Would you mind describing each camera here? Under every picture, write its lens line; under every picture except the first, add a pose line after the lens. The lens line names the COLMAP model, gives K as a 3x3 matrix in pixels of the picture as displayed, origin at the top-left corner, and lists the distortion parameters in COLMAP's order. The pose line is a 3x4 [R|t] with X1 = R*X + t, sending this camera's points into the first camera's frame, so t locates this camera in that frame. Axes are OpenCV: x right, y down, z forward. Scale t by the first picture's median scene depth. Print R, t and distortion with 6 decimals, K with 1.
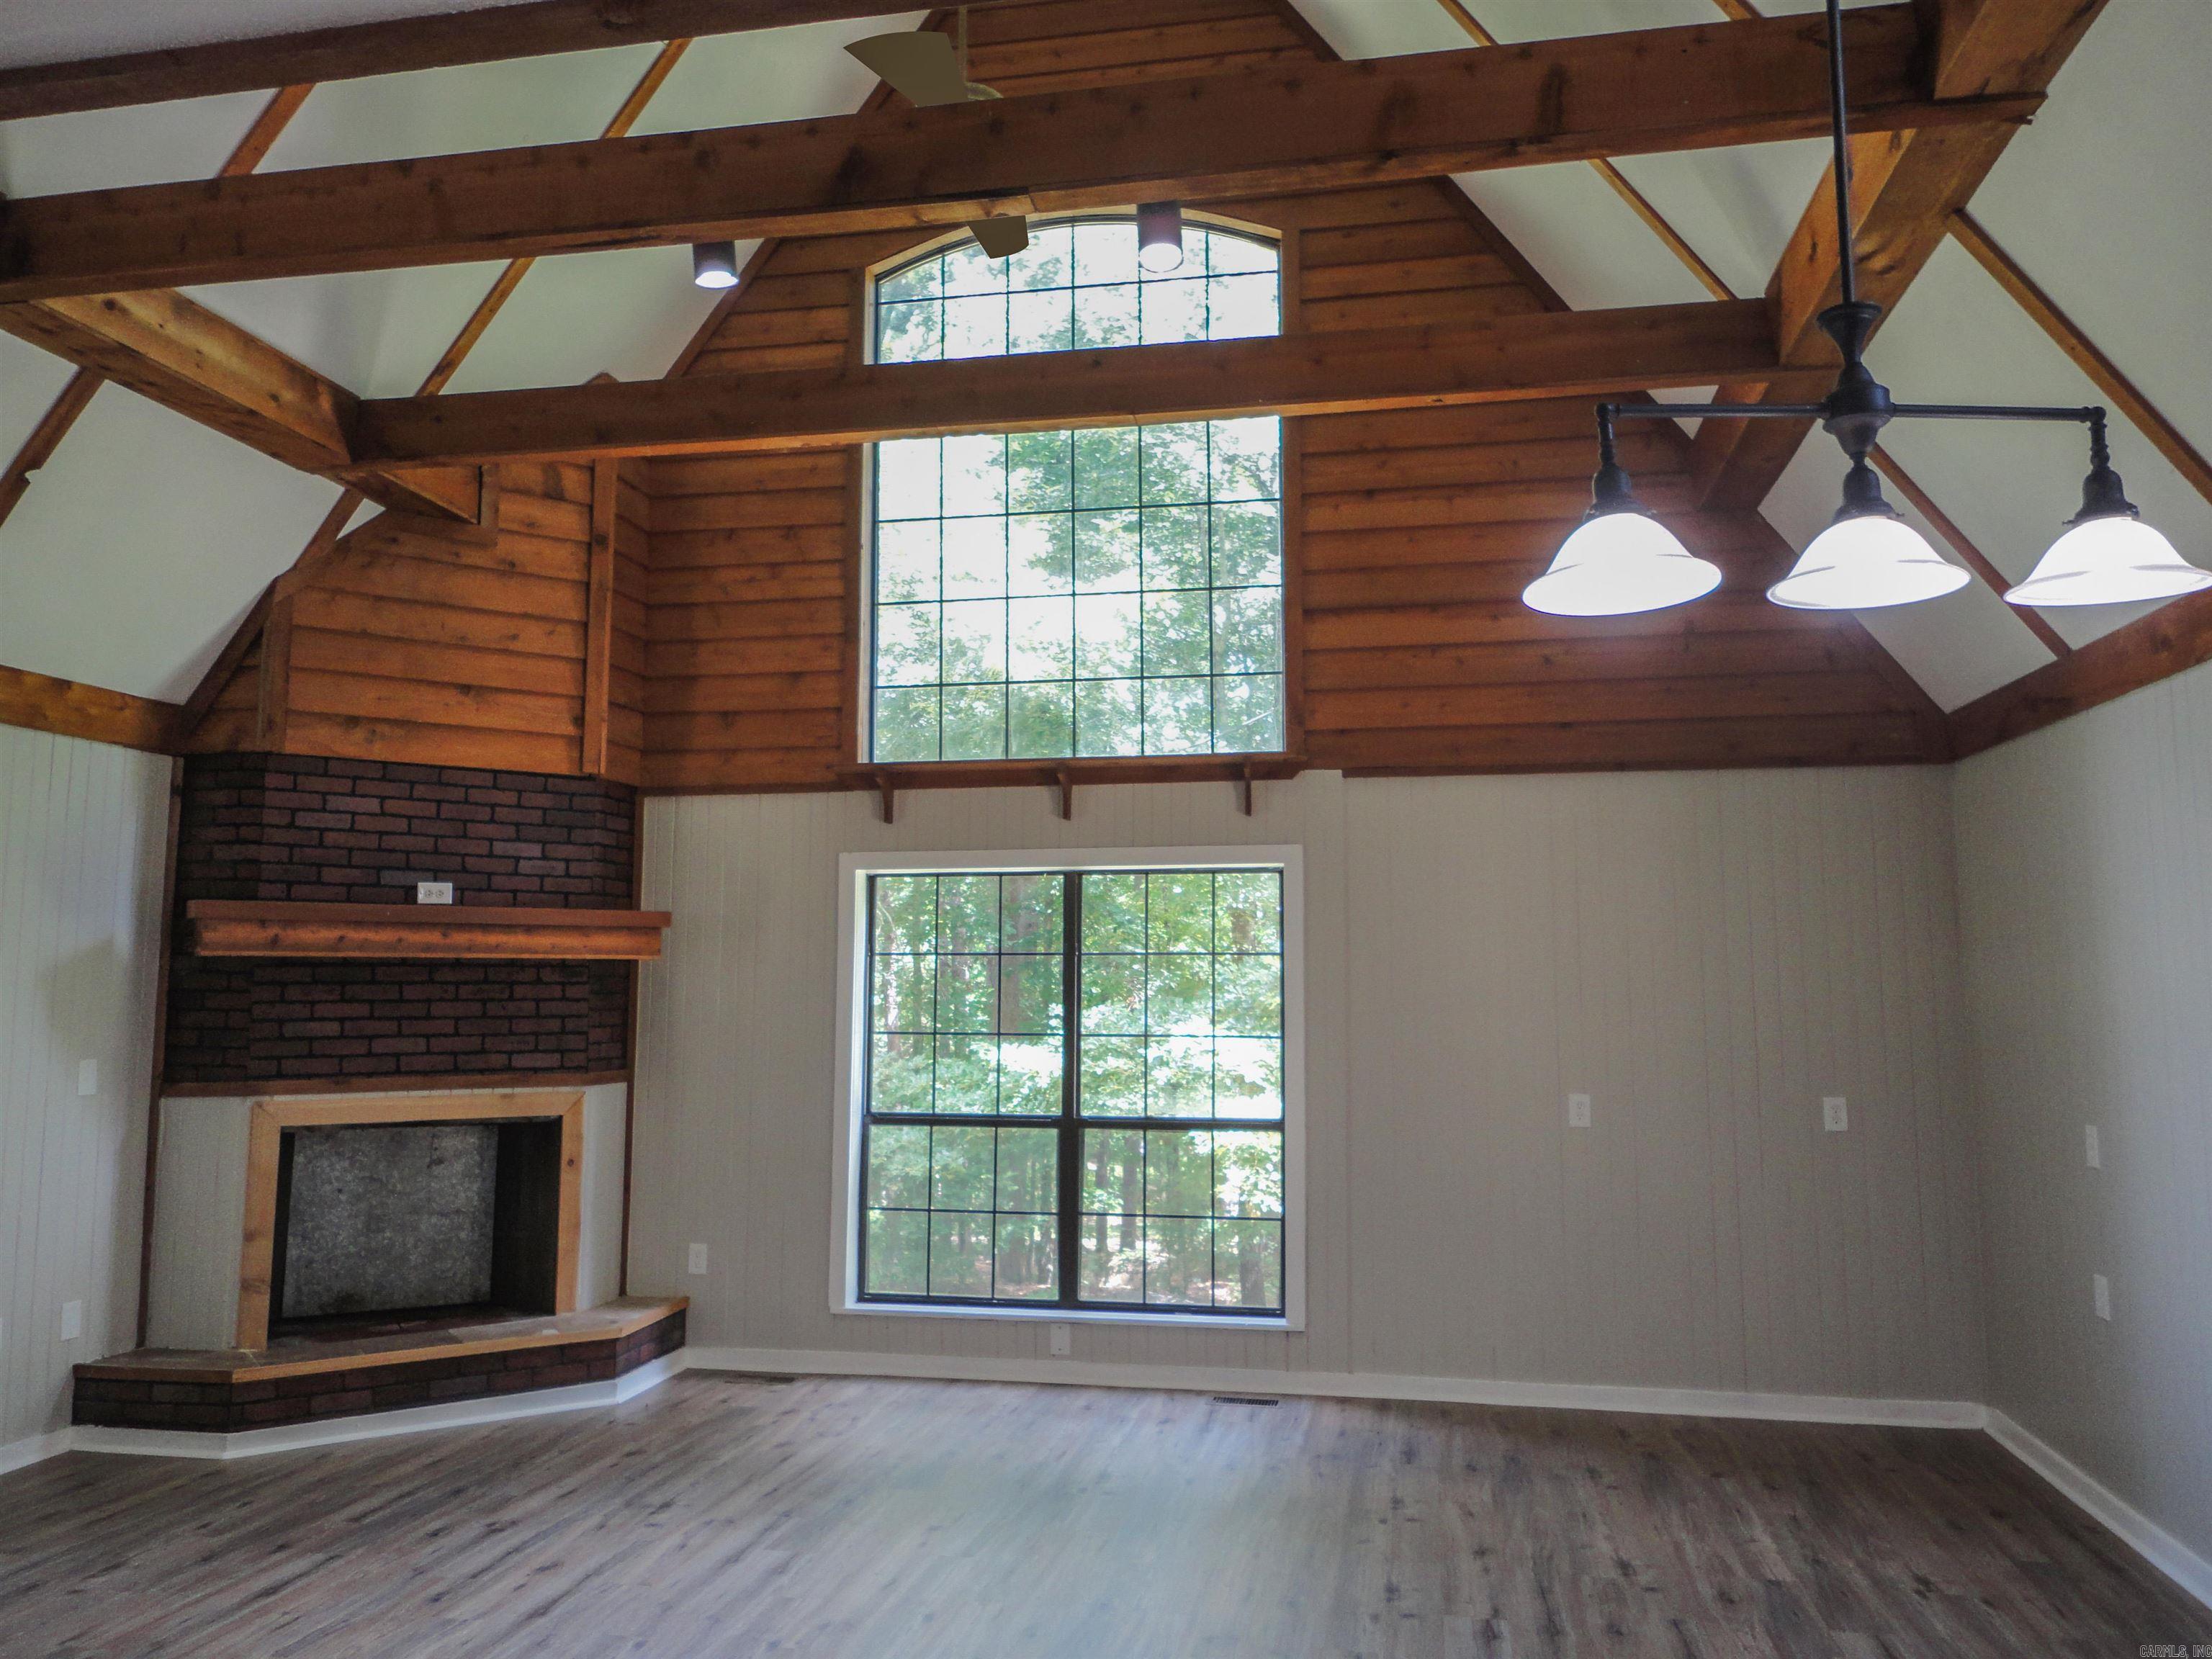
lens RADIAL K [[1631.5, 0, 1104.6], [0, 1631.5, 825.1], [0, 0, 1]] dist [0.004411, -0.002117]
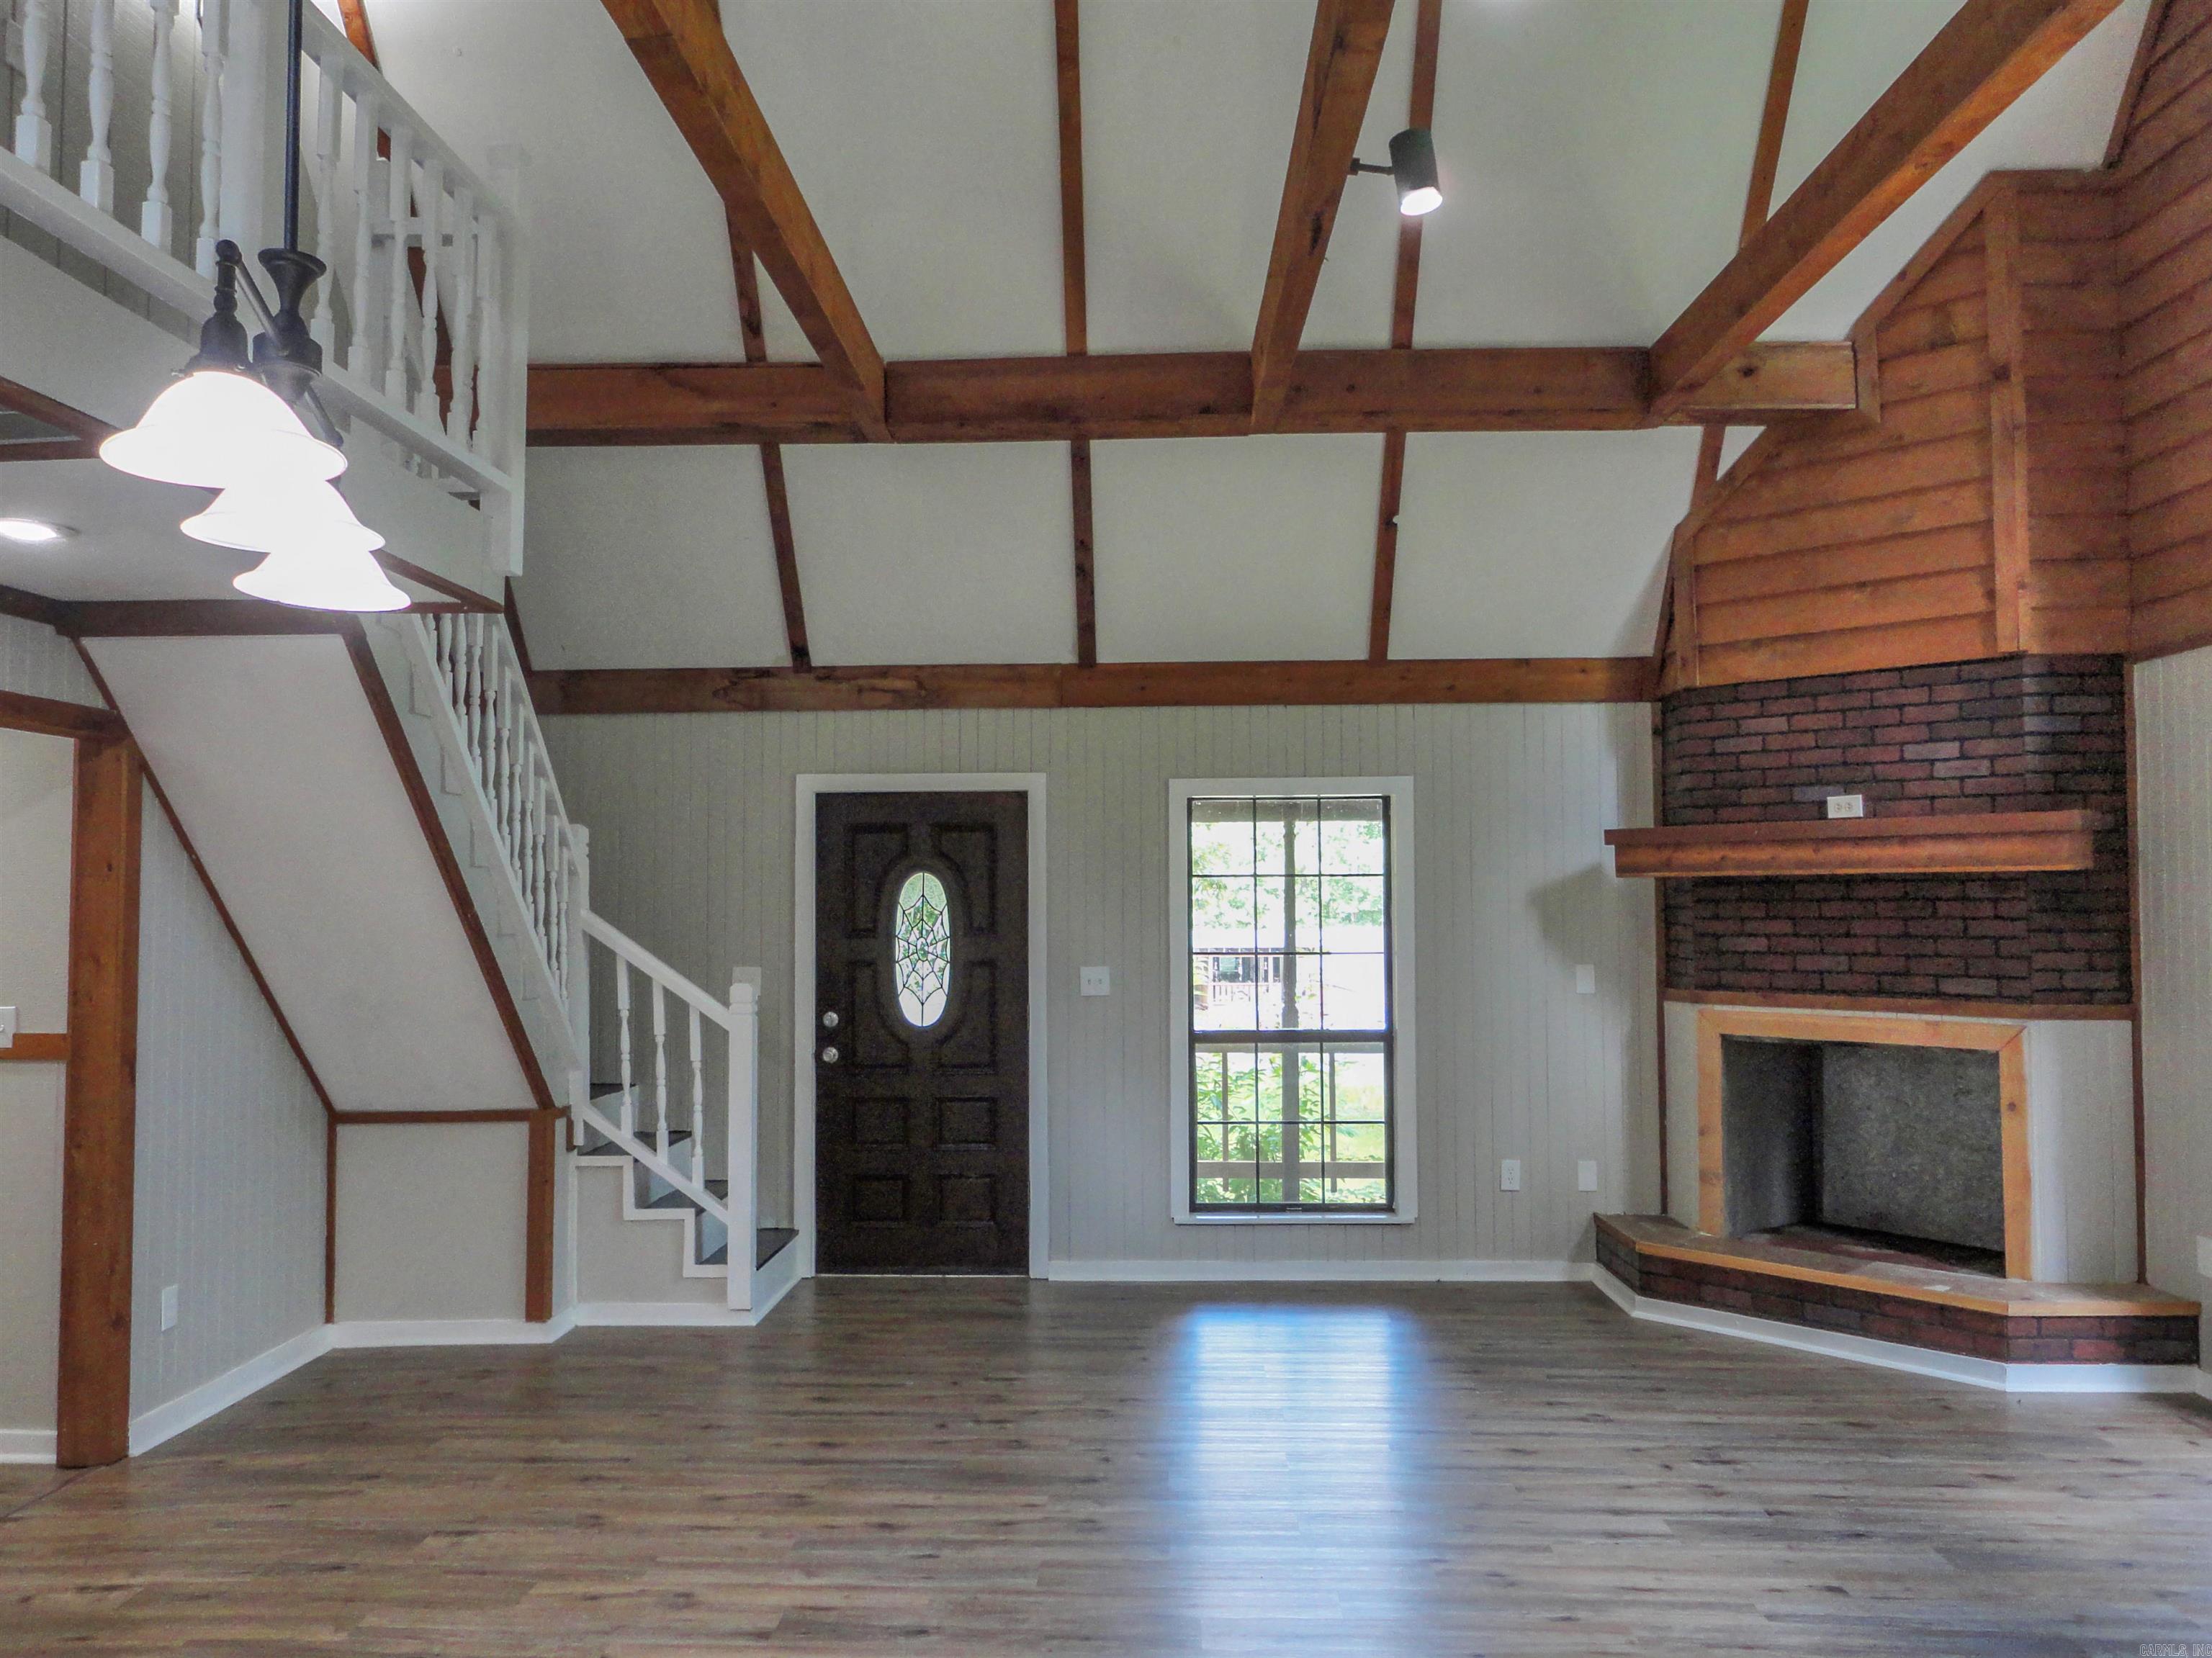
lens RADIAL K [[1631.4, 0, 1101.4], [0, 1631.4, 818.6], [0, 0, 1]] dist [0.004411, -0.002117]
pose [[0.159163, -0.050934, -0.985937, 0.462593], [0.102694, 0.994105, -0.034778, 0.037017], [0.981897, -0.095714, 0.163456, 0.410680]]
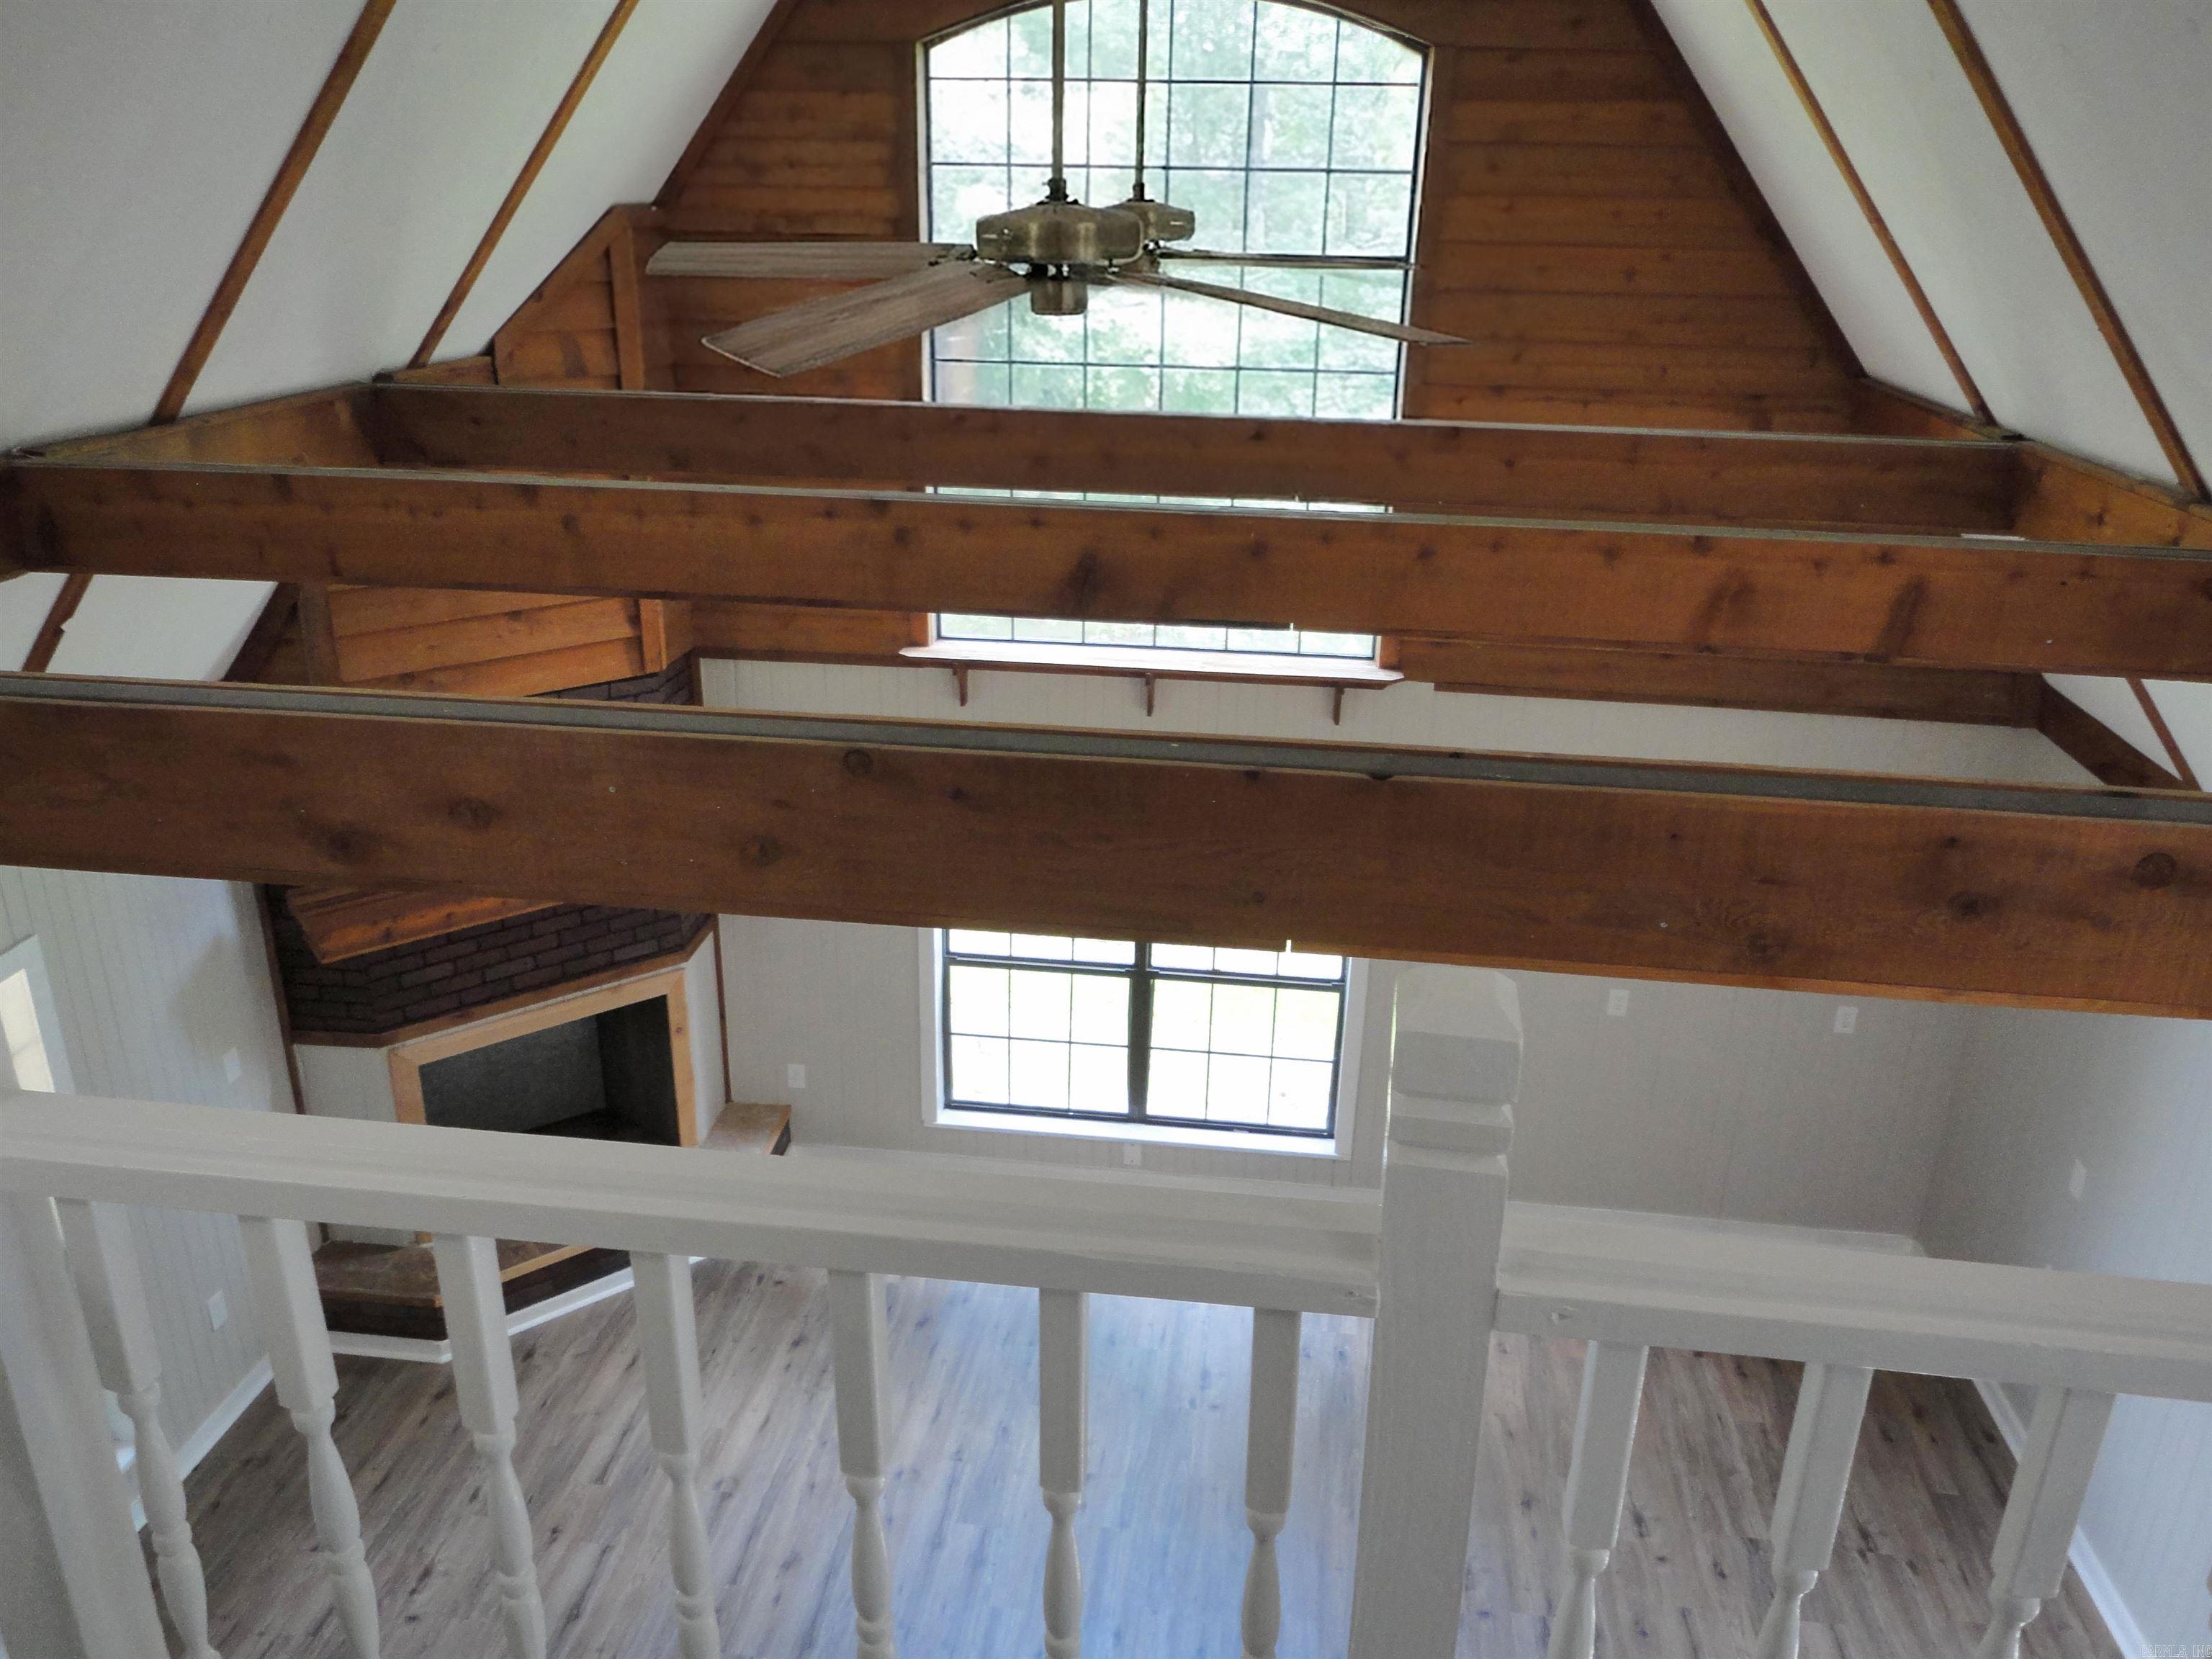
lens RADIAL K [[1631.5, 0, 1106.6], [0, 1631.5, 824.0], [0, 0, 1]] dist [0.004411, -0.002117]
pose [[0.997371, -0.009323, 0.071866, -0.127002], [-0.025350, 0.884147, 0.466520, -0.424070], [-0.067889, -0.467116, 0.881586, 0.108300]]
